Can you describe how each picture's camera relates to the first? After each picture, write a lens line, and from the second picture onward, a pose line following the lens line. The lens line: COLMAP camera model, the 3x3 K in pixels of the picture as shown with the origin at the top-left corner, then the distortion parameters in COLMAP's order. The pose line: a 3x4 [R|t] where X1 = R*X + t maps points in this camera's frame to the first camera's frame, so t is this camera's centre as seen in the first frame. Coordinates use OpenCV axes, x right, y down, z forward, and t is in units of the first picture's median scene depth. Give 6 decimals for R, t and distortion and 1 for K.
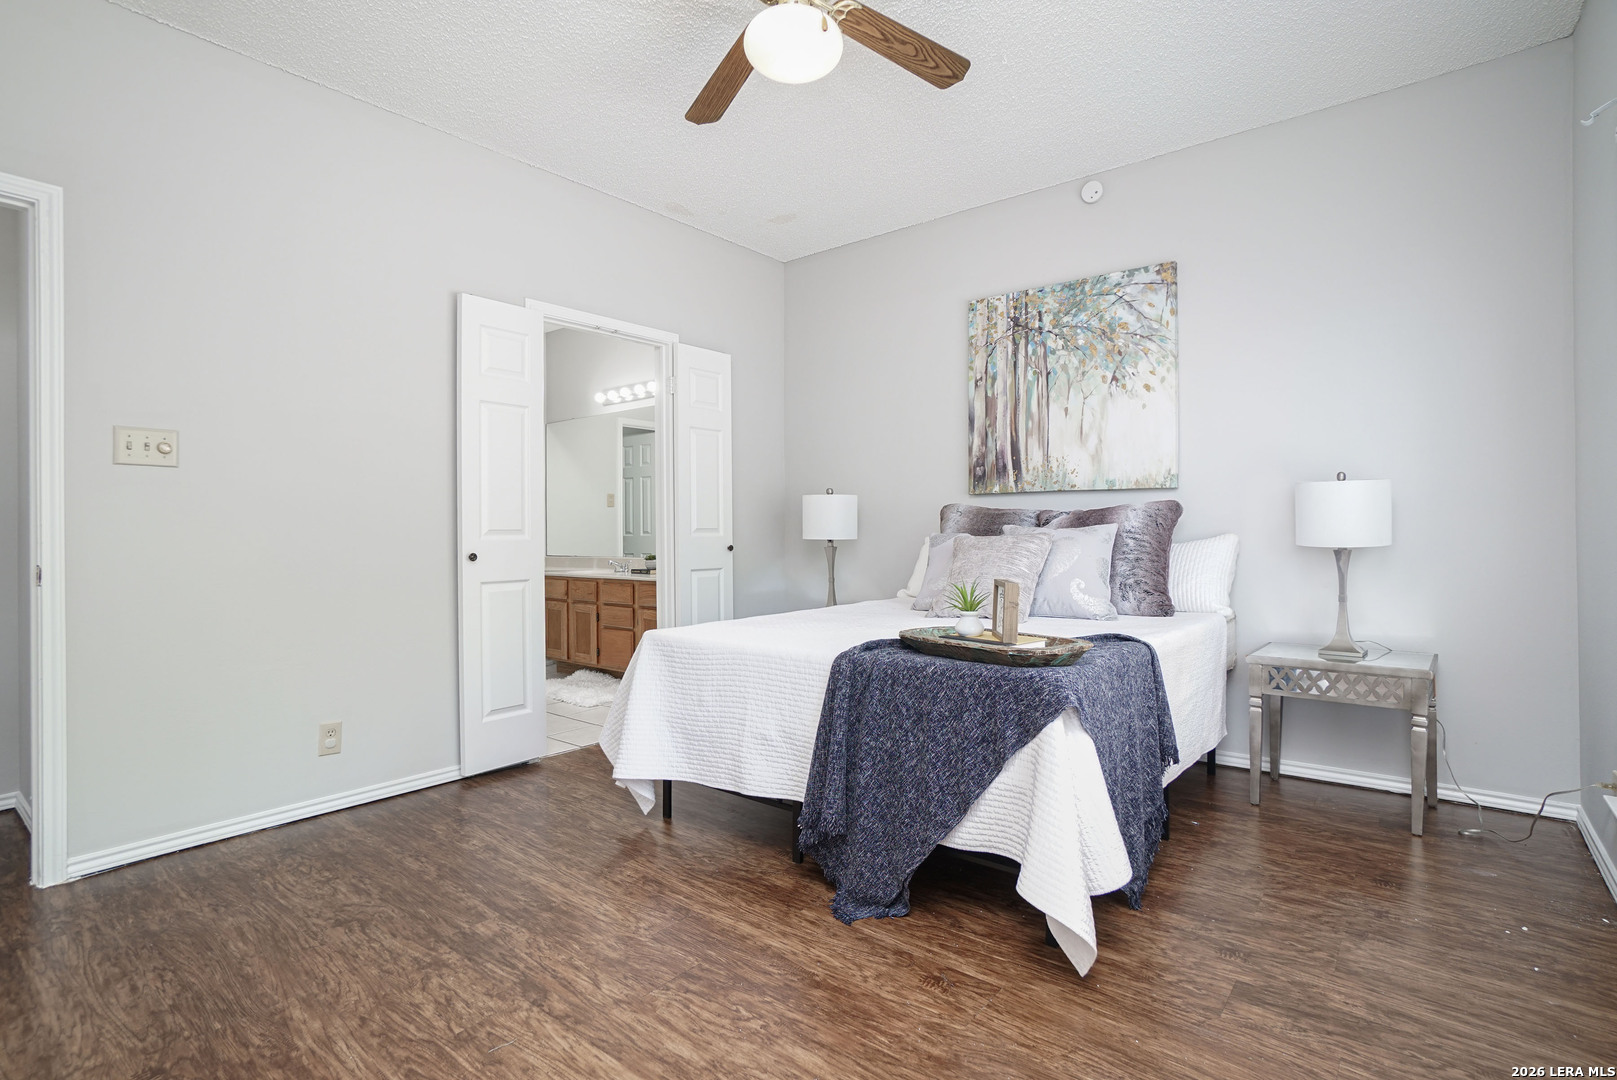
lens RADIAL K [[796.7, 0, 796.4], [0, 796.7, 540.7], [0, 0, 1]] dist [-0.054532, 0.026790]
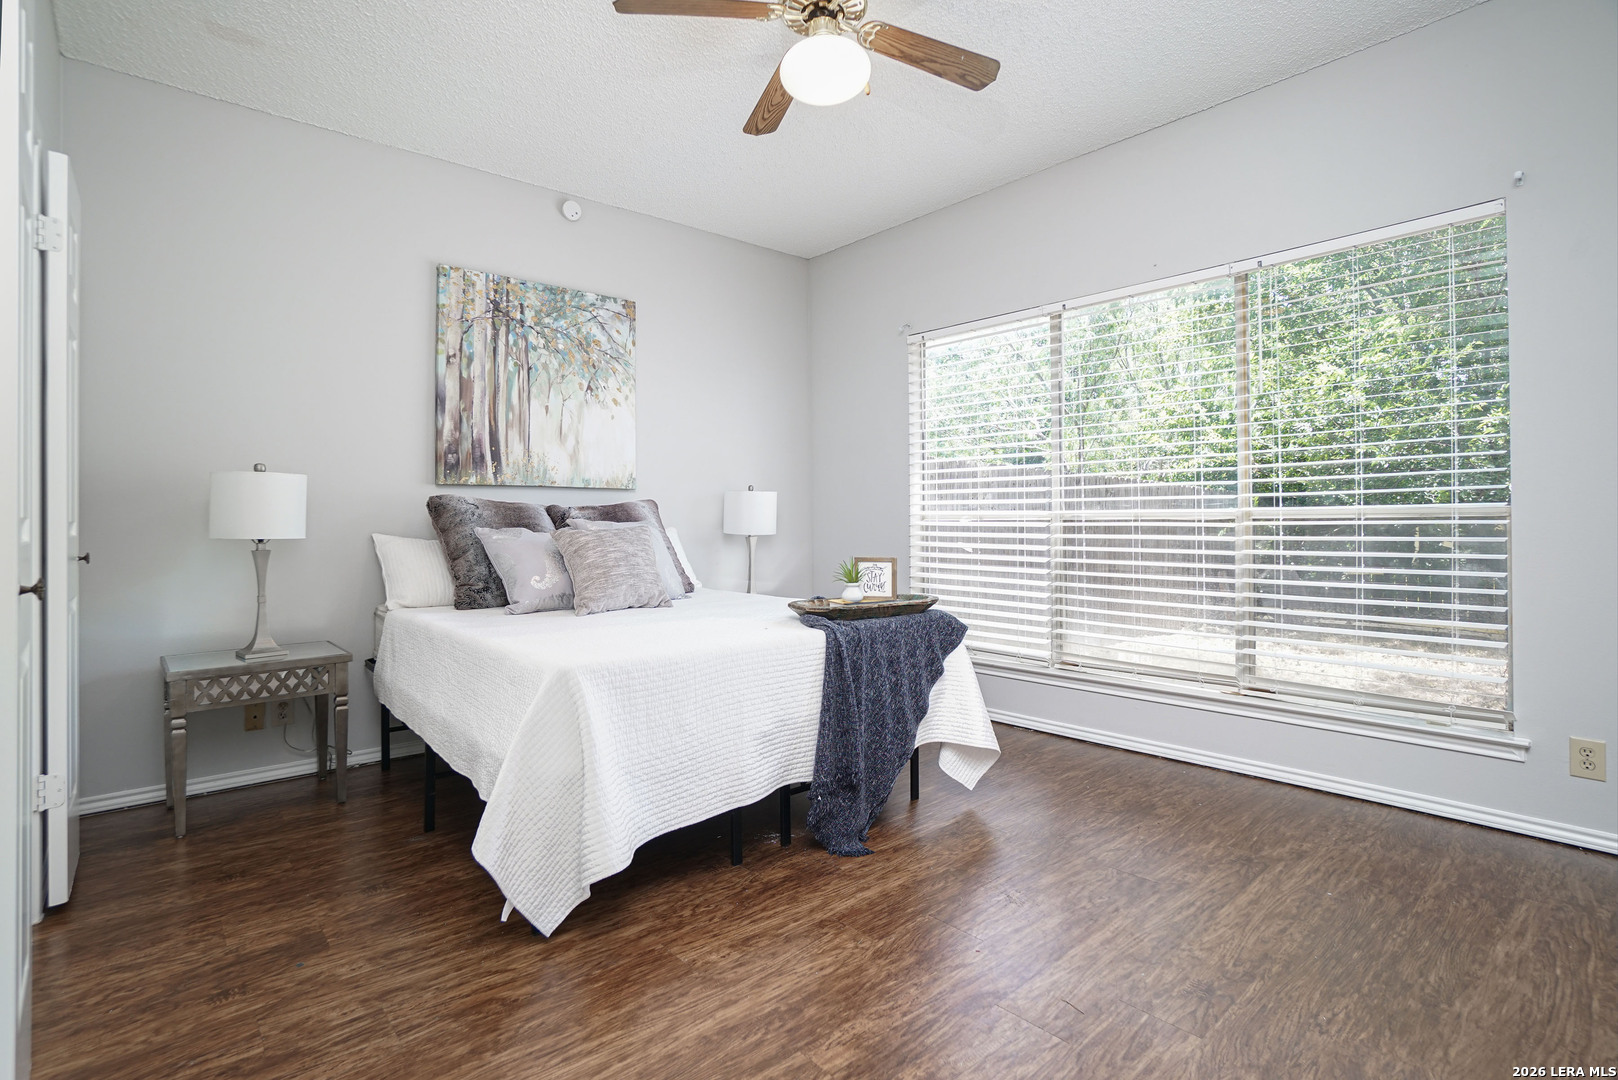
lens RADIAL K [[797.2, 0, 796.9], [0, 797.2, 540.7], [0, 0, 1]] dist [-0.054532, 0.026790]
pose [[0.158626, -0.016300, 0.987204, -0.624671], [0.021127, 0.999691, 0.013111, 0.001009], [-0.987113, 0.018777, 0.158922, 0.512255]]
